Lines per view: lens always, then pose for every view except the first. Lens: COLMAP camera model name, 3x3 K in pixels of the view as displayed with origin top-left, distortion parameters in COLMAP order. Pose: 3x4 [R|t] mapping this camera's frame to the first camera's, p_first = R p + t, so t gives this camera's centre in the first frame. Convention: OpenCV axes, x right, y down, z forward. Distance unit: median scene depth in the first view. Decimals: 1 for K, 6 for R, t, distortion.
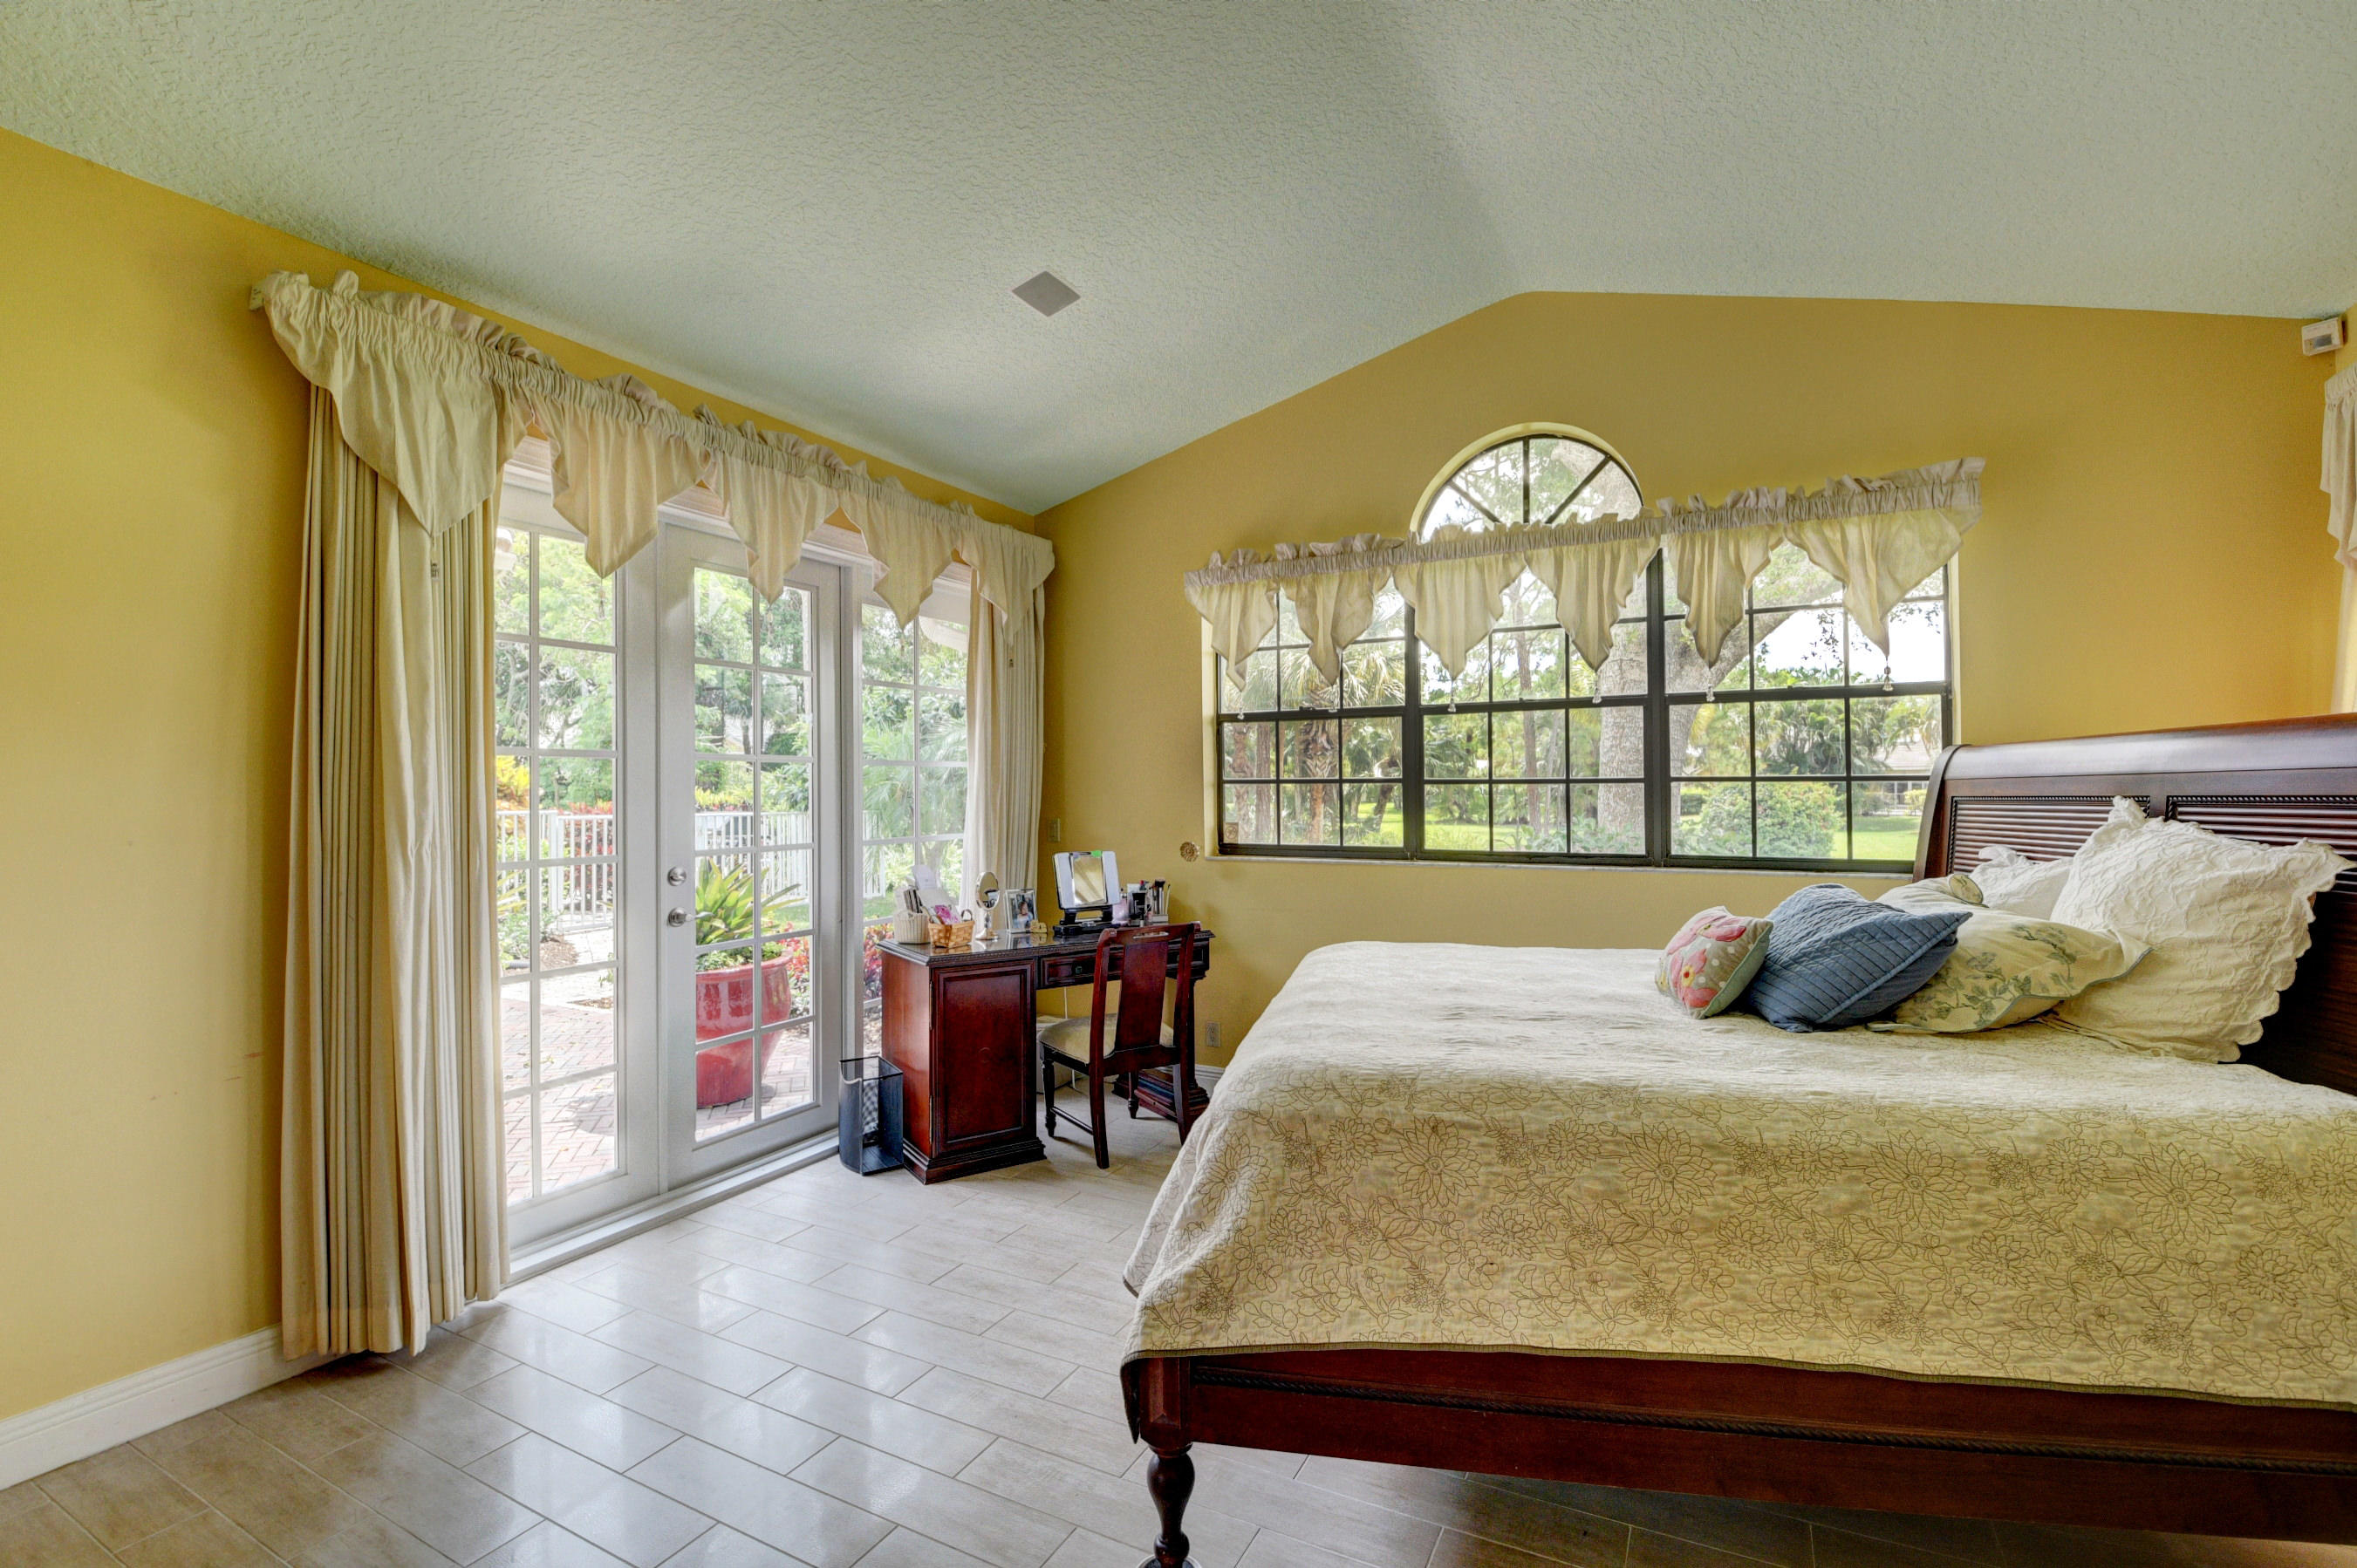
lens RADIAL K [[1041.1, 0, 1172.1], [0, 1041.1, 780.4], [0, 0, 1]] dist [0.008247, -0.019727]
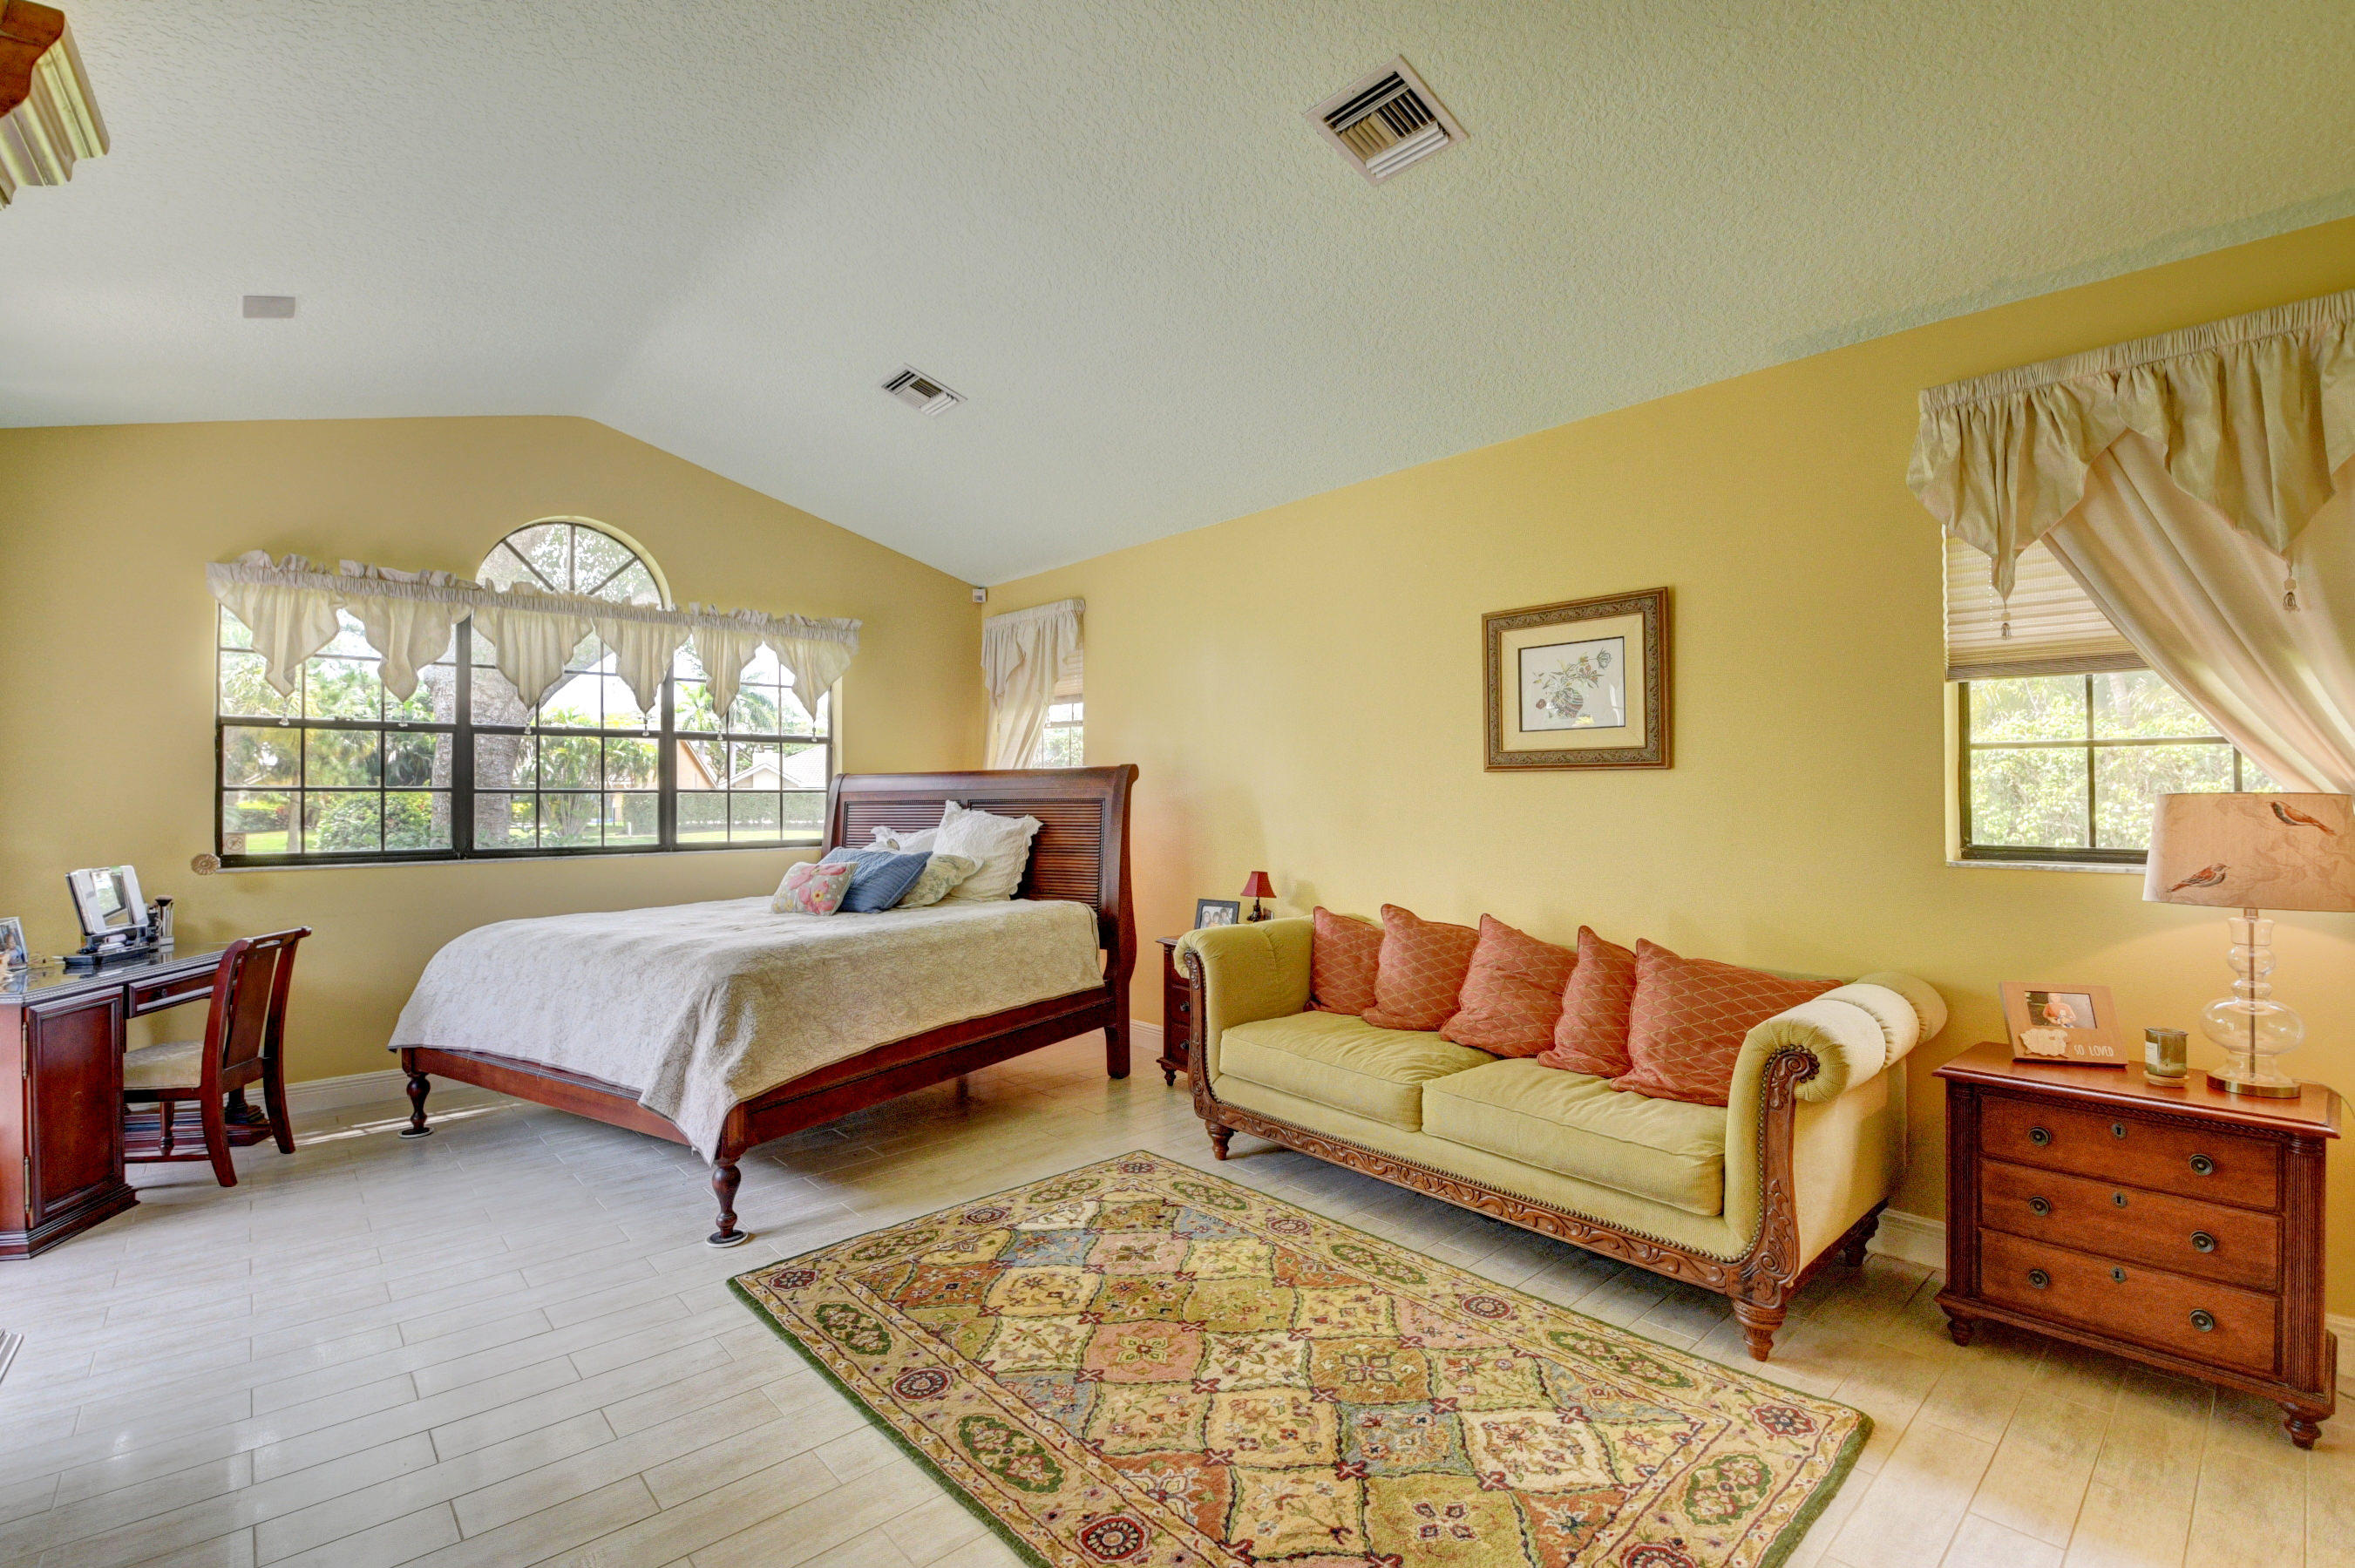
lens RADIAL K [[1040.4, 0, 1182.3], [0, 1040.4, 784.2], [0, 0, 1]] dist [0.008247, -0.019727]
pose [[0.341130, 0.015156, 0.939894, -0.719745], [-0.005783, 0.999885, -0.014024, 0.007049], [-0.939998, -0.000652, 0.341179, -0.171853]]
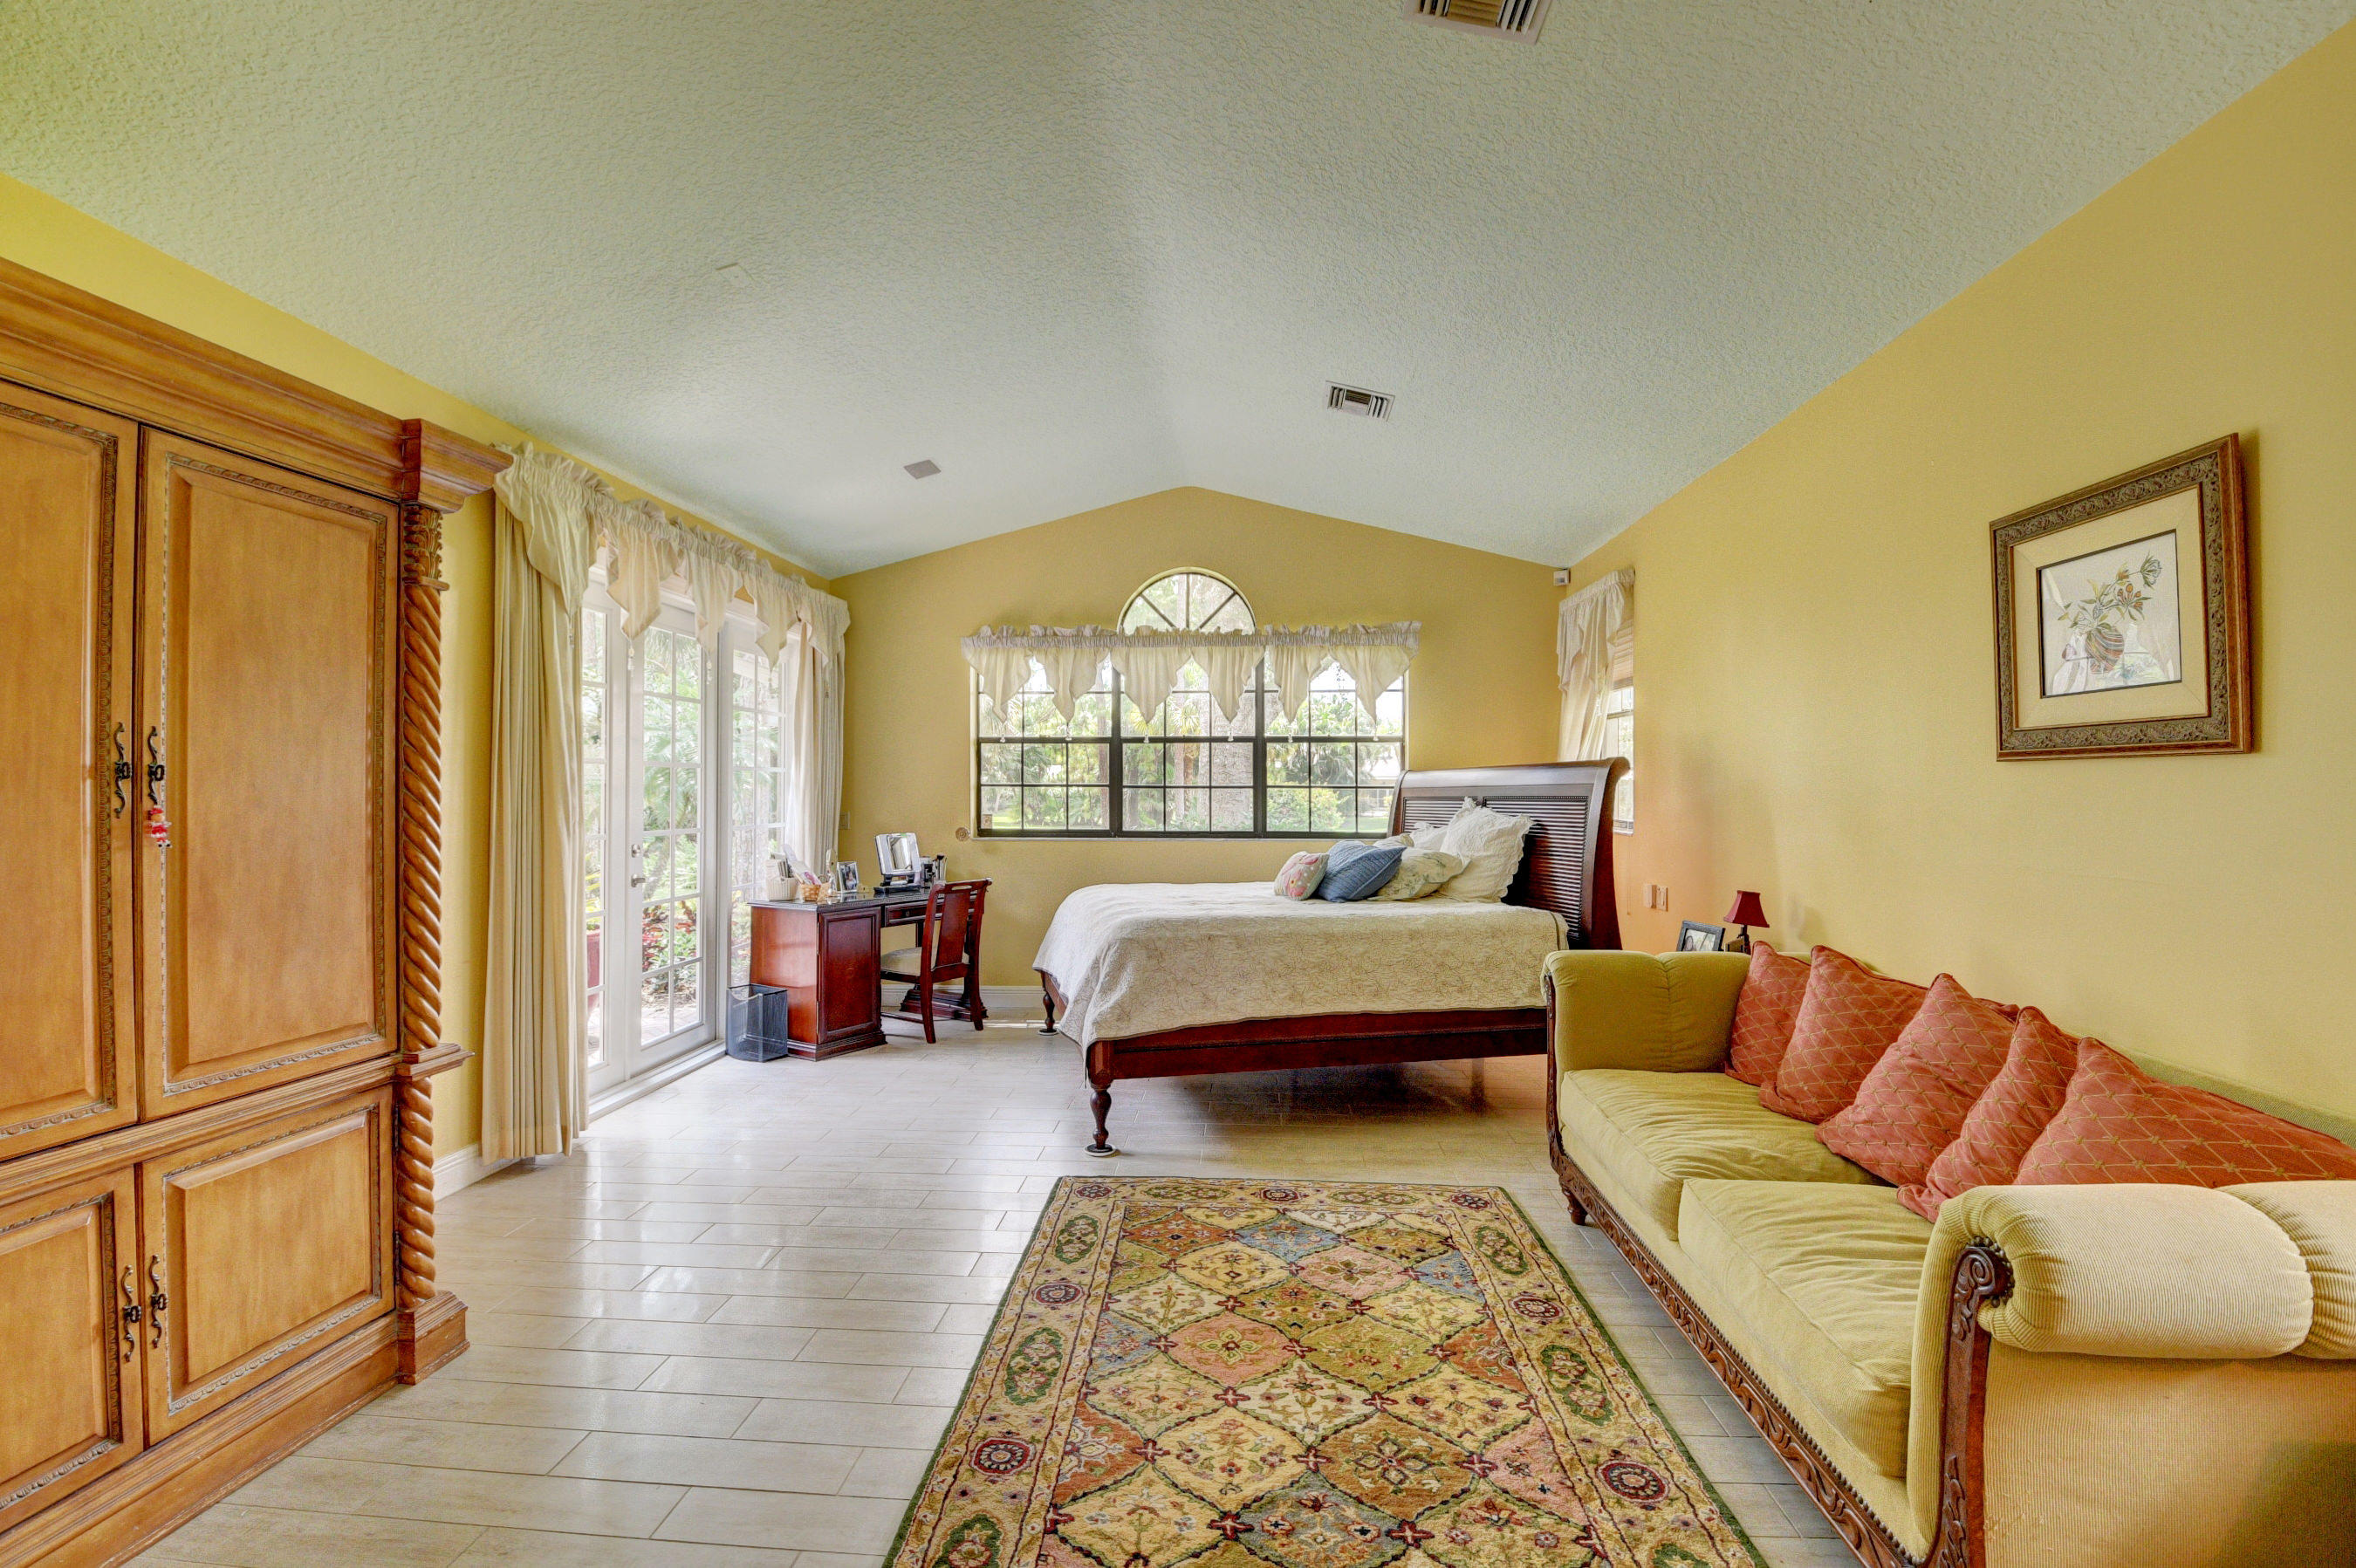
lens RADIAL K [[1040.8, 0, 1169.3], [0, 1040.8, 778.8], [0, 0, 1]] dist [0.008247, -0.019727]
pose [[0.917263, 0.012760, 0.398078, -0.381093], [-0.010826, 0.999916, -0.007107, 0.000050], [-0.398135, 0.002209, 0.917324, -0.545324]]
